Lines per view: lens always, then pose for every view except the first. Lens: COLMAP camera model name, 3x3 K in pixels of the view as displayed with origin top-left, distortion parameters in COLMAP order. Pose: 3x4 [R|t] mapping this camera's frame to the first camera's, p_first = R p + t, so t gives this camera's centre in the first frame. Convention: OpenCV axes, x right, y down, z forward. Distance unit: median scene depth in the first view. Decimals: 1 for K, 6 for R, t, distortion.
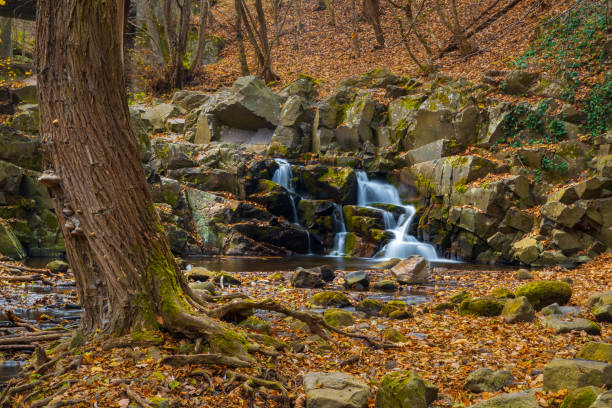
lens RADIAL K [[886.5, 0, 306.0], [0, 886.5, 204.0], [0, 0, 1]] dist [0.085696, 0.086753]
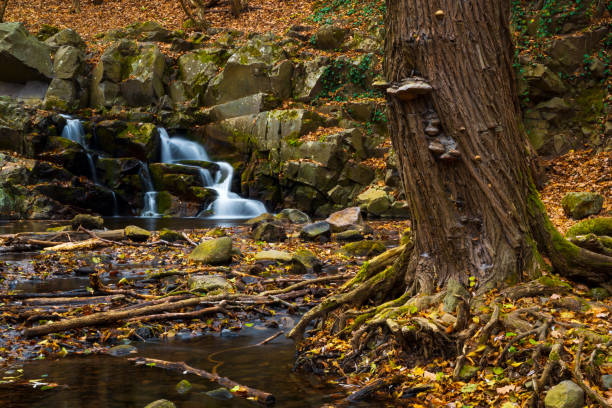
lens RADIAL K [[886.5, 0, 306.0], [0, 886.5, 204.0], [0, 0, 1]] dist [0.085696, 0.086753]
pose [[0.945210, -0.031335, 0.324955, -0.116322], [0.018010, 0.998872, 0.043935, 0.006754], [-0.325965, -0.035675, 0.944708, 0.053777]]
